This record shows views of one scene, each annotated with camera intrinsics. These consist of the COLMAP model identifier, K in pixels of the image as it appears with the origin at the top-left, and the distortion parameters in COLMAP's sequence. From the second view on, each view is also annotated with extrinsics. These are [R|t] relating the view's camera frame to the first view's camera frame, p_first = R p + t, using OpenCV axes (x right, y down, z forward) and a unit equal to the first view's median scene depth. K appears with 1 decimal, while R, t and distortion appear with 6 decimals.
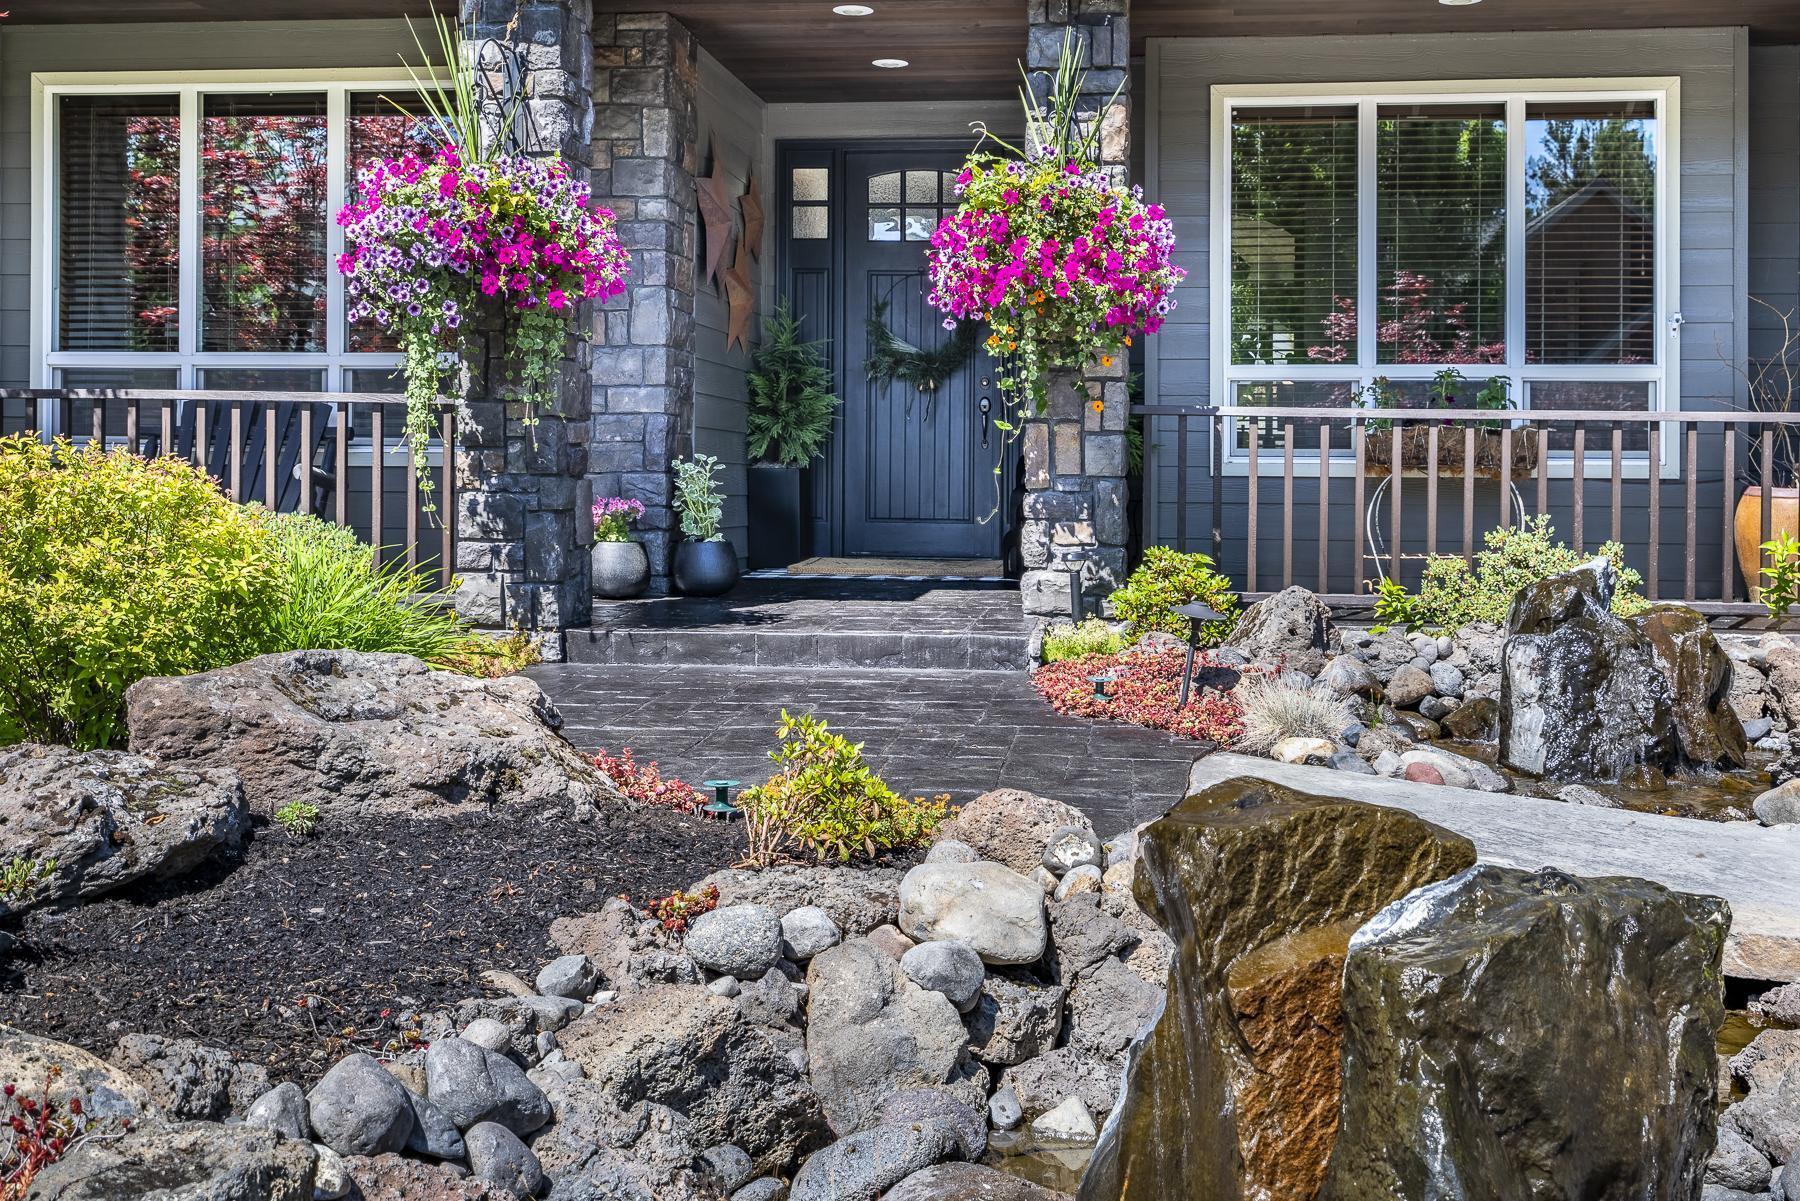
lens RADIAL K [[2060.7, 0, 903.2], [0, 2060.7, 471.5], [0, 0, 1]] dist [0.006228, 0.001553]
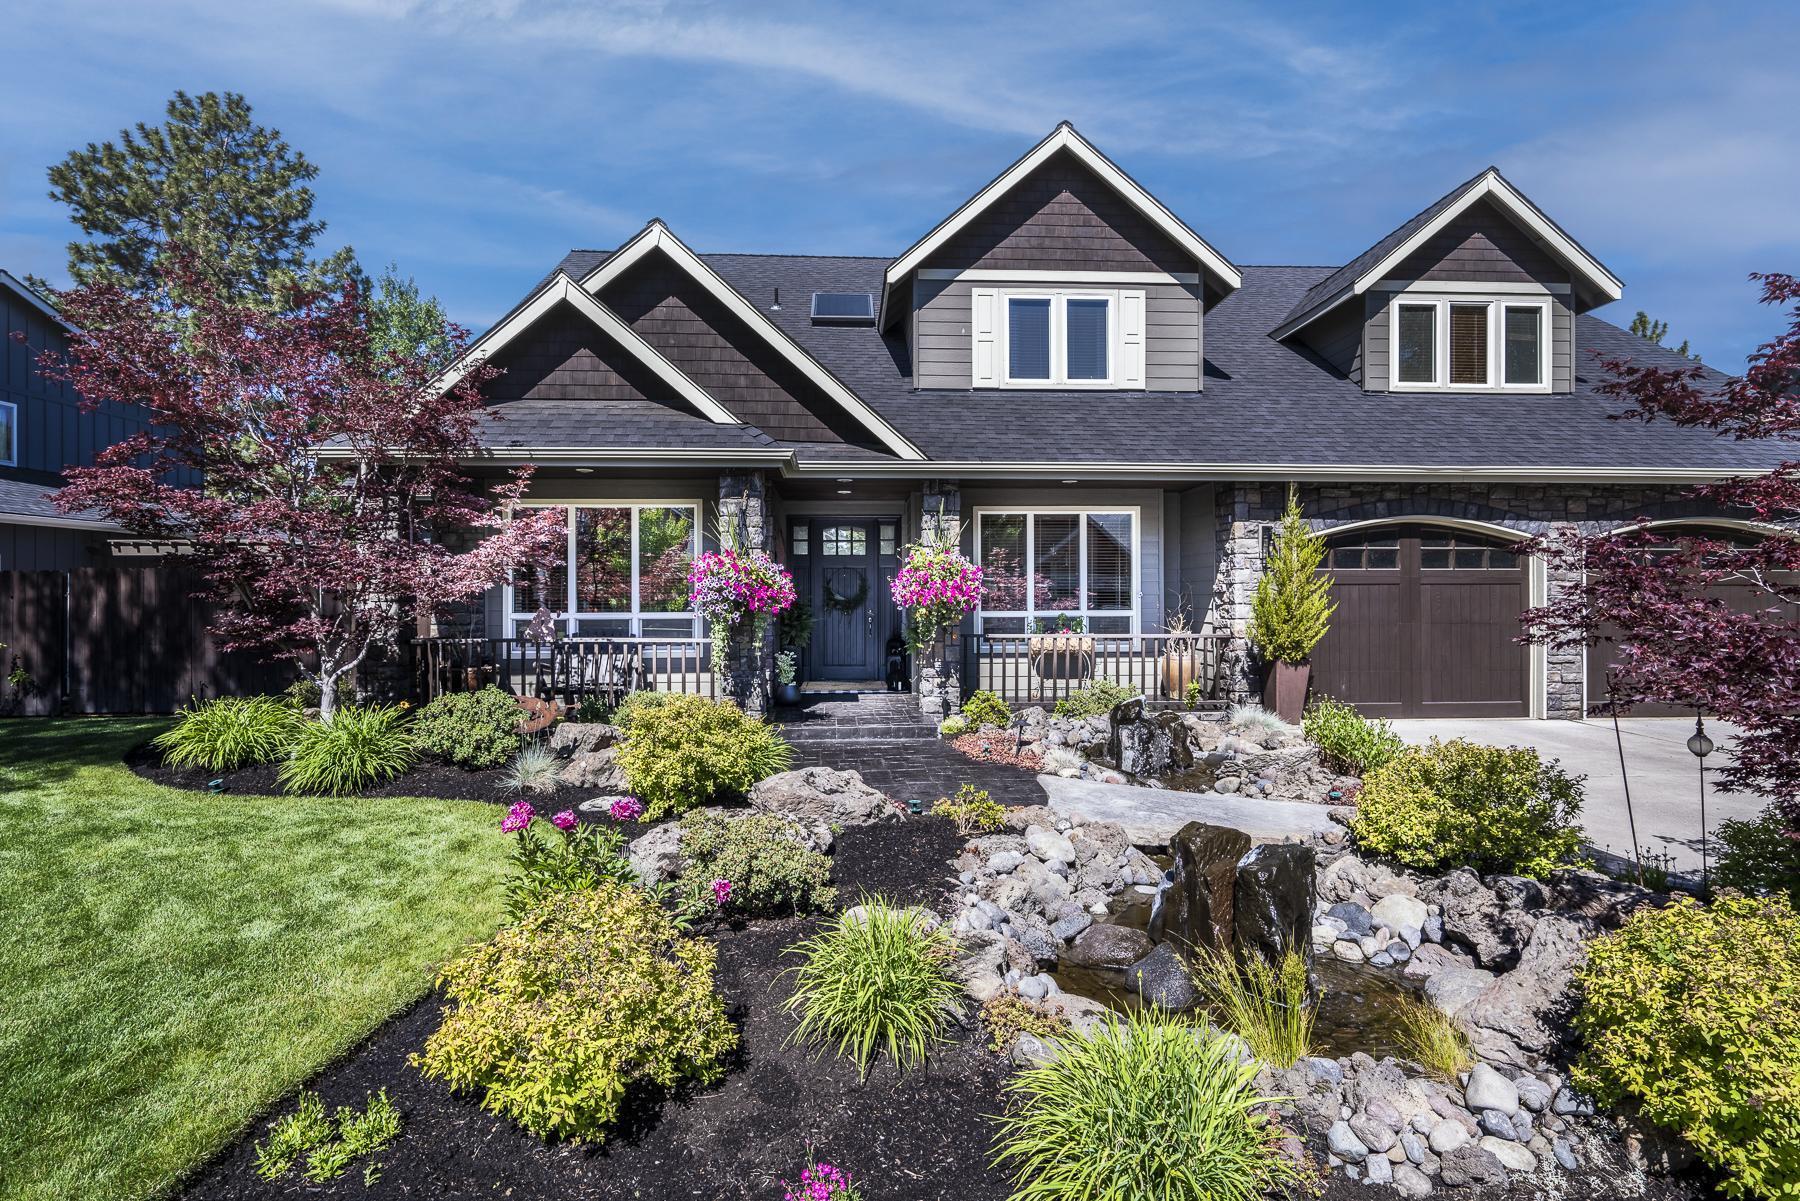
lens RADIAL K [[913.3, 0, 900.0], [0, 913.3, 600.5], [0, 0, 1]] dist [0.000868, 0.001159]
pose [[0.983228, -0.012402, 0.181958, -0.165451], [0.013289, 0.999905, -0.003656, -0.065411], [-0.181895, 0.006013, 0.983300, -0.147521]]
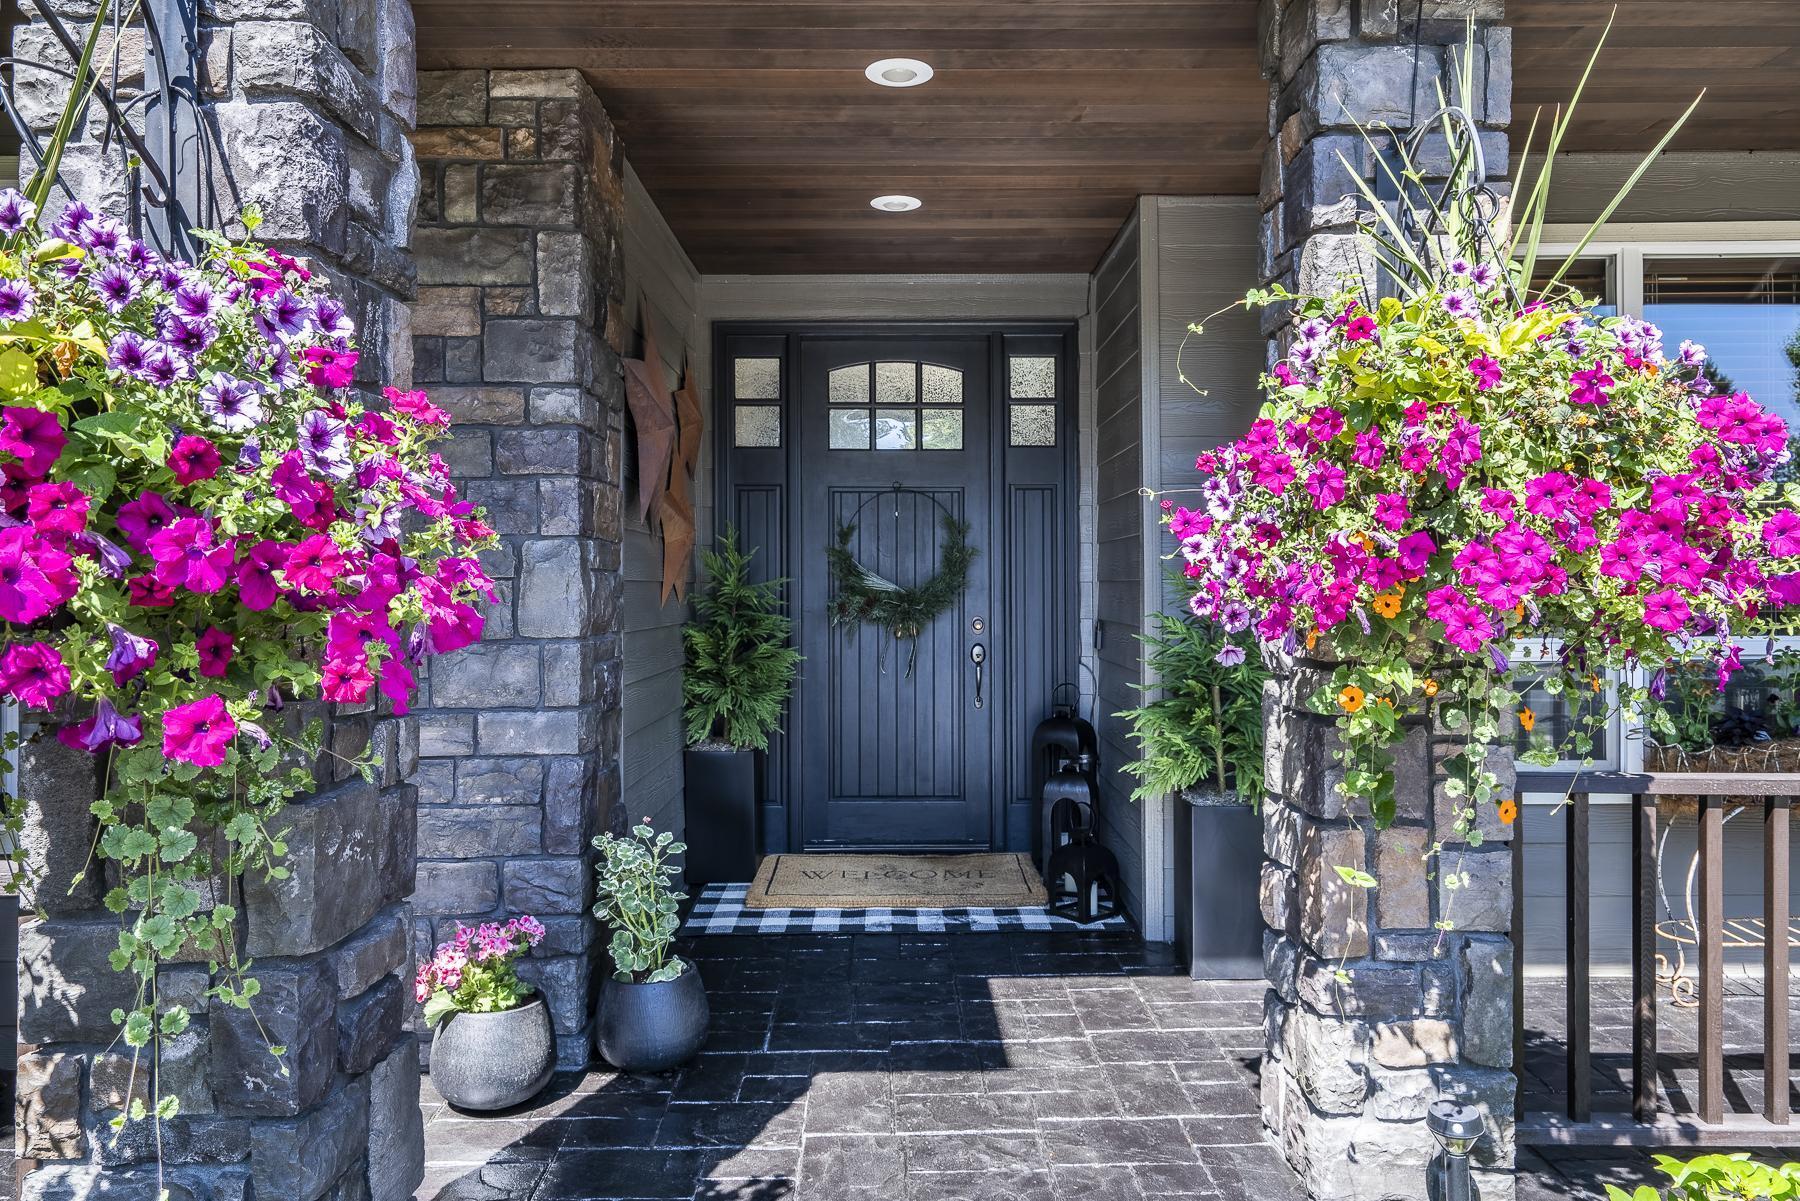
lens RADIAL K [[1378.3, 0, 906.8], [0, 1378.3, 550.3], [0, 0, 1]] dist [0.005348, 0.006980]
pose [[0.991066, -0.010524, 0.132958, -0.075371], [0.014296, 0.999521, -0.027449, -0.074299], [-0.132605, 0.029104, 0.990742, 0.601902]]
